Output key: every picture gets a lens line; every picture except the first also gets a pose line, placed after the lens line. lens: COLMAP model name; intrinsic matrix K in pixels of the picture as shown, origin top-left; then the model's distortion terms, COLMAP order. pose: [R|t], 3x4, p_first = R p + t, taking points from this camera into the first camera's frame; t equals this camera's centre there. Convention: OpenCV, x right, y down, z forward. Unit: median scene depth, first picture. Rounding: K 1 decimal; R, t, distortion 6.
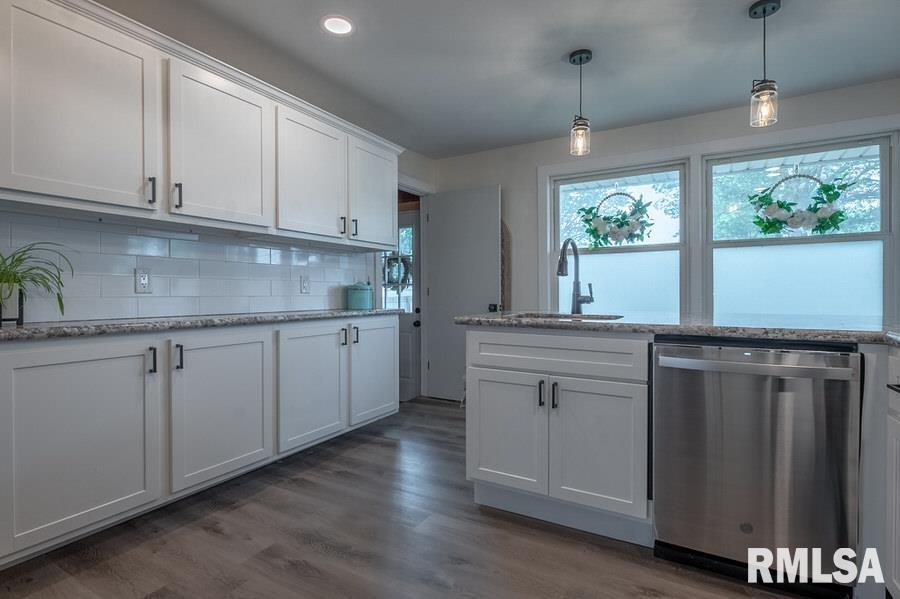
lens RADIAL K [[450.2, 0, 446.7], [0, 450.2, 297.8], [0, 0, 1]] dist [-0.002302, -0.000416]
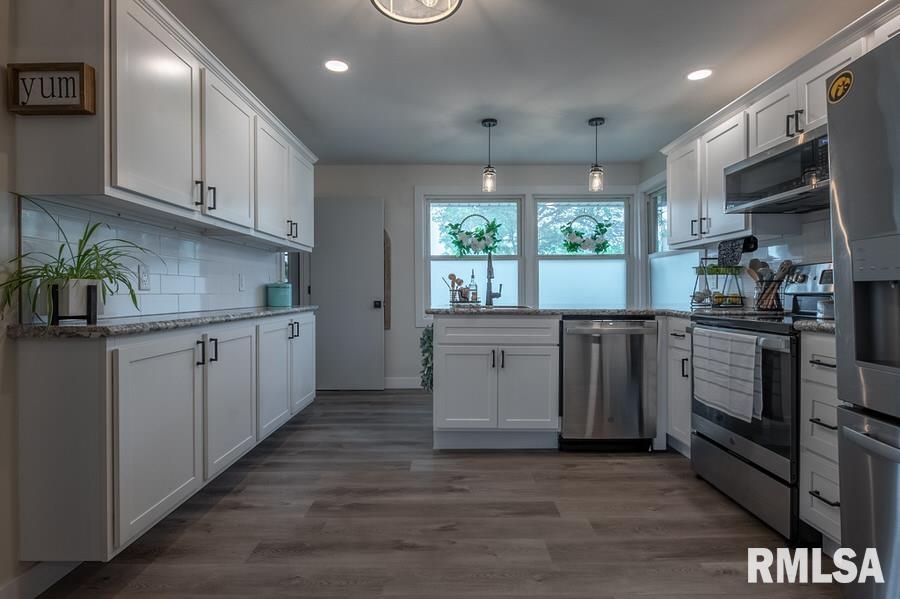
lens RADIAL K [[450.2, 0, 469.1], [0, 450.2, 295.9], [0, 0, 1]] dist [-0.002302, -0.000416]
pose [[0.858815, -0.004776, 0.512263, -0.474973], [0.005822, 0.999983, -0.000438, 0.005688], [-0.512252, 0.003358, 0.858829, -0.172130]]
